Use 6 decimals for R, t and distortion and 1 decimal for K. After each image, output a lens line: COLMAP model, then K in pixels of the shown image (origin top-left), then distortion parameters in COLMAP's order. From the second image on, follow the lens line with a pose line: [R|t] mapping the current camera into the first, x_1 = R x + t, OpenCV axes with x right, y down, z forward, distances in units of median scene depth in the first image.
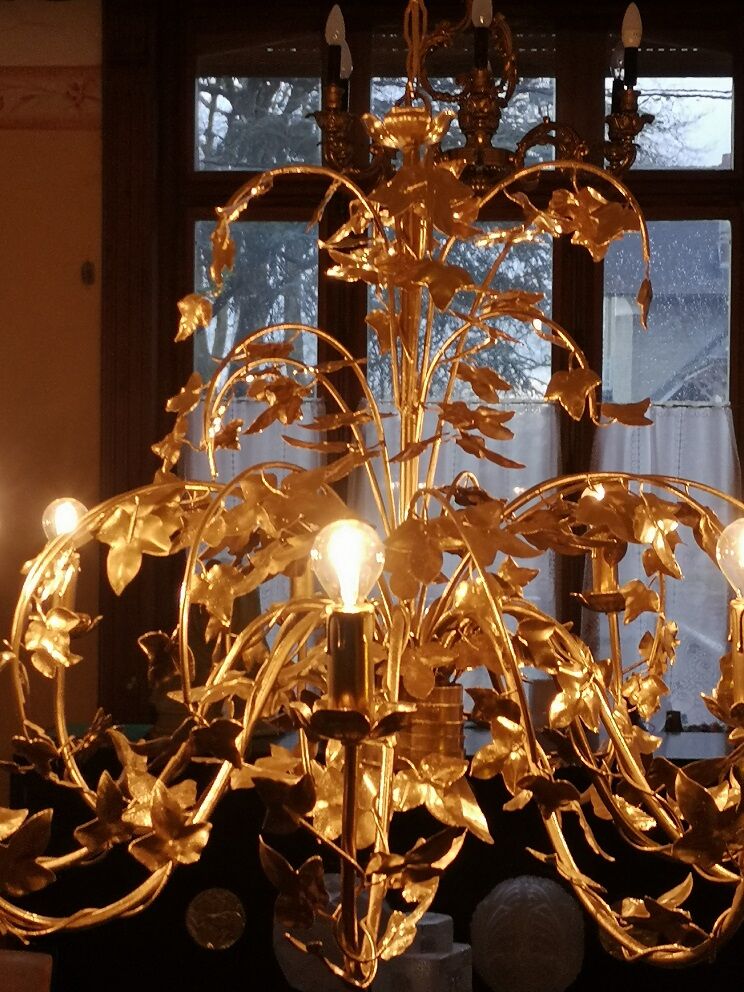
lens RADIAL K [[1971.7, 0, 370.8], [0, 1971.7, 521.0], [0, 0, 1]] dist [0.112966, -0.340560]
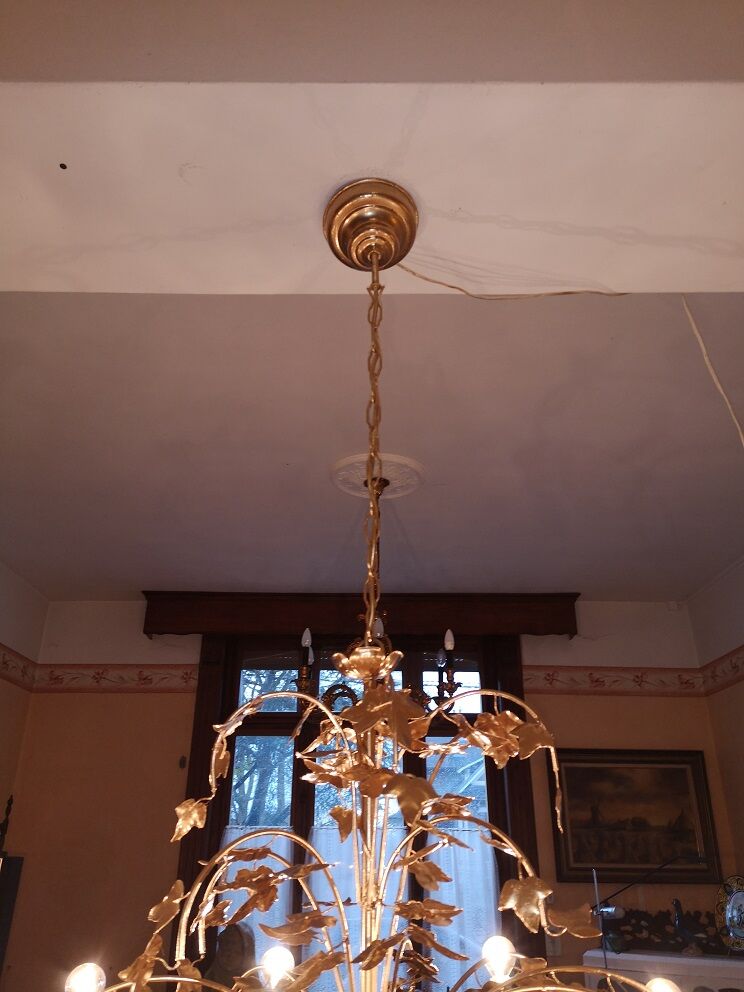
lens RADIAL K [[760.4, 0, 370.2], [0, 760.4, 500.3], [0, 0, 1]] dist [0.096220, -0.127987]
pose [[0.997587, 0.025958, 0.064398, -0.015640], [0.004583, 0.900844, -0.434118, -0.075371], [-0.069281, 0.433366, 0.898551, 0.497742]]
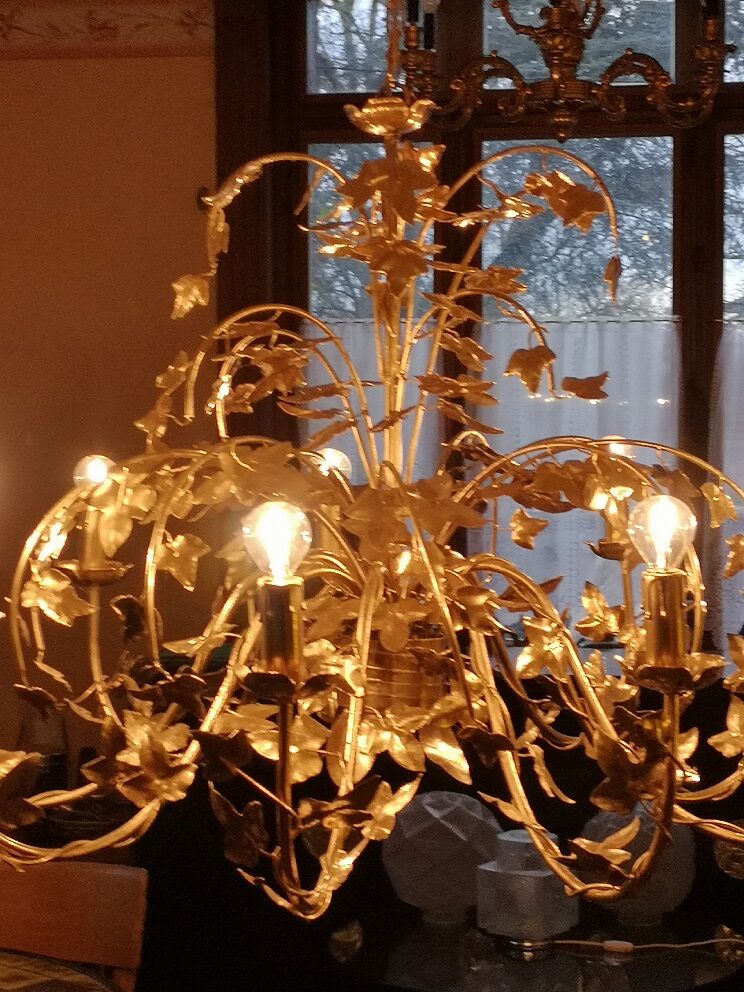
lens RADIAL K [[2012.4, 0, 341.1], [0, 2012.4, 498.5], [0, 0, 1]] dist [0.053631, 0.152594]
pose [[0.995551, 0.001192, -0.094219, 0.098845], [0.002130, 0.999380, 0.035152, -0.031788], [0.094203, -0.035196, 0.994931, -0.093540]]
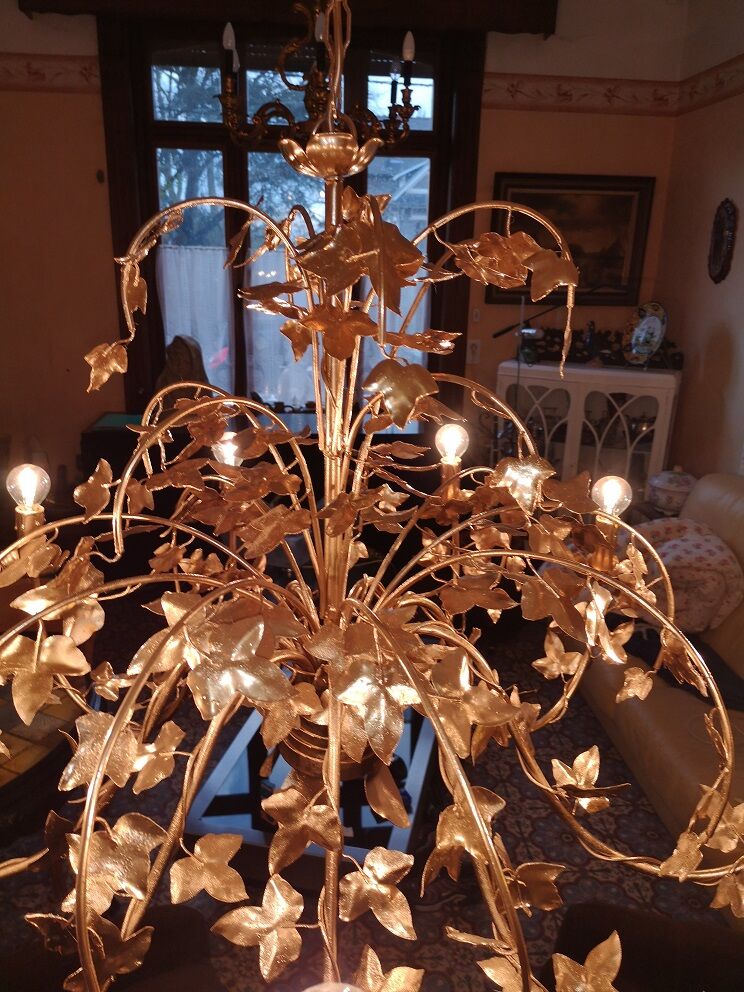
lens RADIAL K [[760.4, 0, 370.2], [0, 760.4, 500.3], [0, 0, 1]] dist [0.096220, -0.127987]
pose [[0.988561, -0.033288, 0.147105, -0.021648], [-0.009779, 0.959141, 0.282758, -0.150459], [-0.150507, -0.280962, 0.947844, 0.629236]]
